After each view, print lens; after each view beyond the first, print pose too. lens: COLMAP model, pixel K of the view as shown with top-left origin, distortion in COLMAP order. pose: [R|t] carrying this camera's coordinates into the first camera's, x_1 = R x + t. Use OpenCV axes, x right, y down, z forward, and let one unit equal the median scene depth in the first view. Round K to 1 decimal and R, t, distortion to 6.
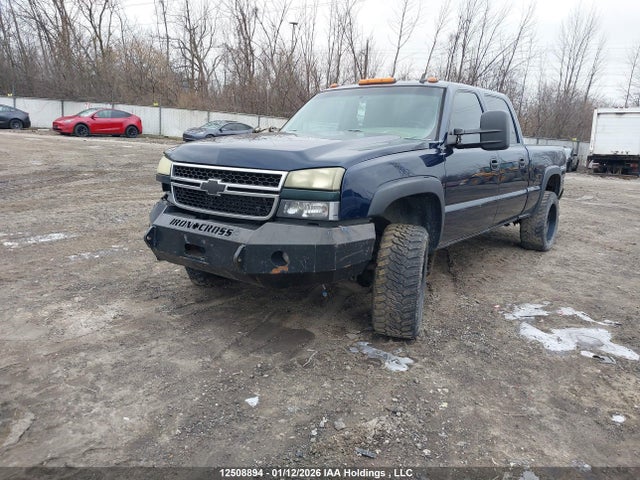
lens RADIAL K [[497.3, 0, 325.4], [0, 497.3, 235.8], [0, 0, 1]] dist [0.102347, -0.150222]
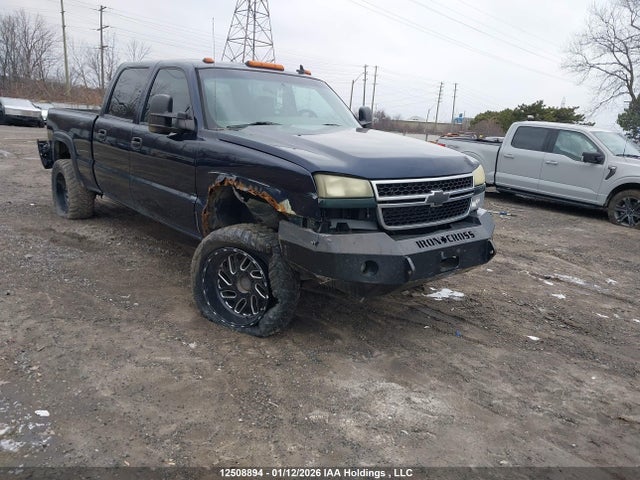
lens RADIAL K [[497.3, 0, 325.4], [0, 497.3, 235.8], [0, 0, 1]] dist [0.102347, -0.150222]
pose [[0.189475, -0.254357, 0.948368, -1.233031], [0.131788, 0.963712, 0.232143, -0.286292], [-0.973001, 0.080998, 0.216121, 1.005908]]
